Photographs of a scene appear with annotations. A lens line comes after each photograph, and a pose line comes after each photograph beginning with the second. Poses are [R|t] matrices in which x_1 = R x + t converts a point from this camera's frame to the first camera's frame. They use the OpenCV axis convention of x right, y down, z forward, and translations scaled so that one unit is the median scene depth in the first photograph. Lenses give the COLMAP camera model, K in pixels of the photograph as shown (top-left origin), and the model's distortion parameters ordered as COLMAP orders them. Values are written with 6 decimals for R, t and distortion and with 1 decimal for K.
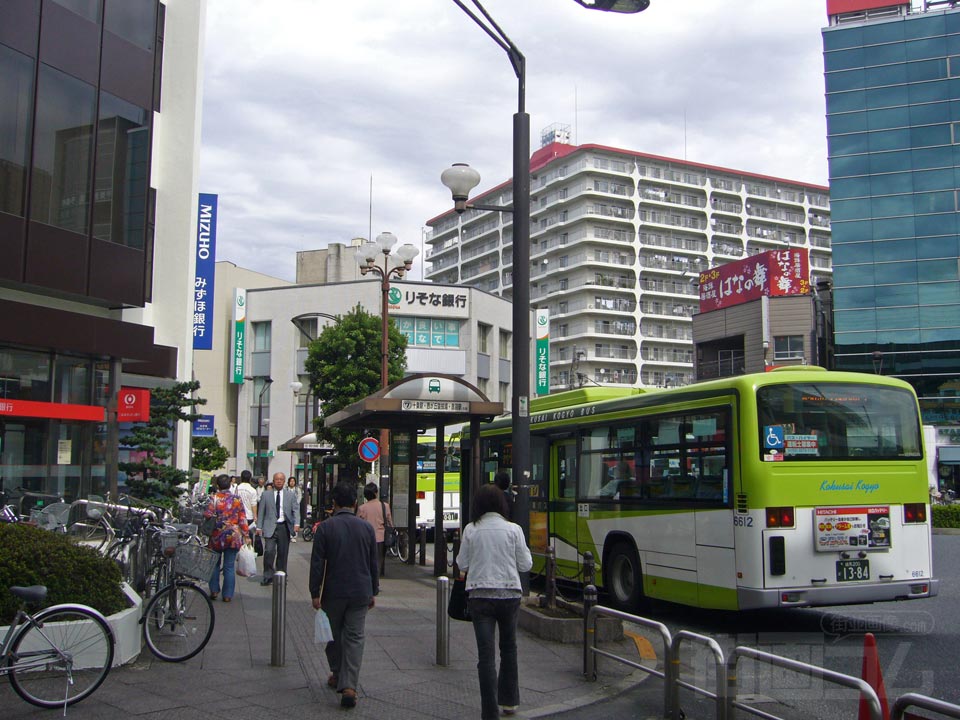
lens RADIAL K [[1029.7, 0, 481.3], [0, 1029.7, 357.4], [0, 0, 1]] dist [-0.065278, 0.000000]
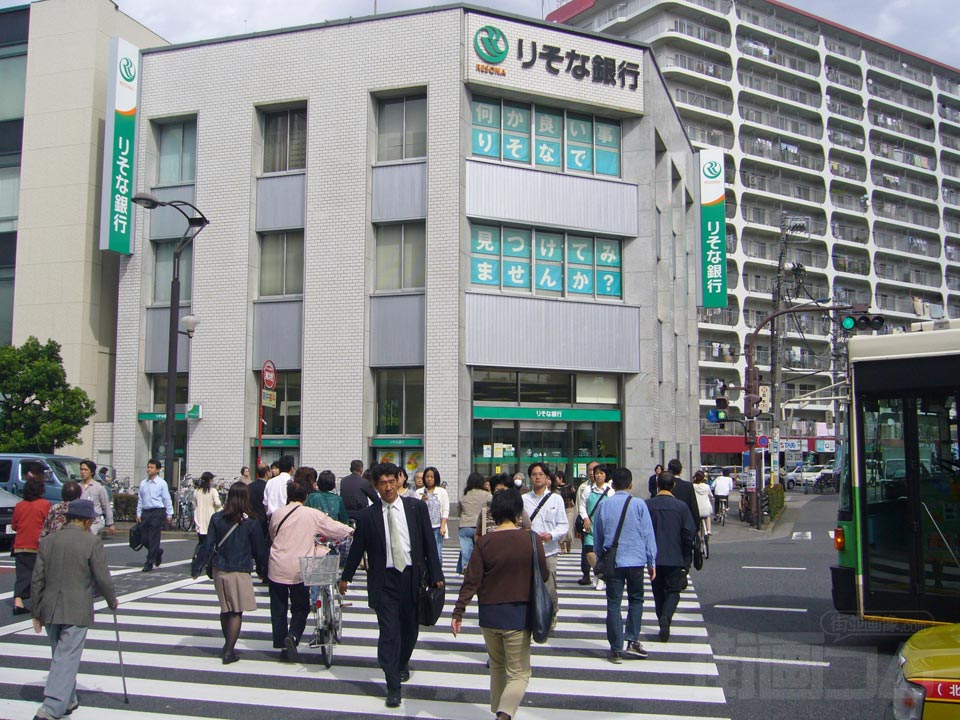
lens RADIAL K [[1029.7, 0, 478.5], [0, 1029.7, 361.0], [0, 0, 1]] dist [-0.065278, 0.000000]
pose [[0.994807, 0.008892, 0.101390, -0.126975], [-0.010208, 0.999870, 0.012475, 0.064283], [-0.101266, -0.013446, 0.994769, 0.546026]]
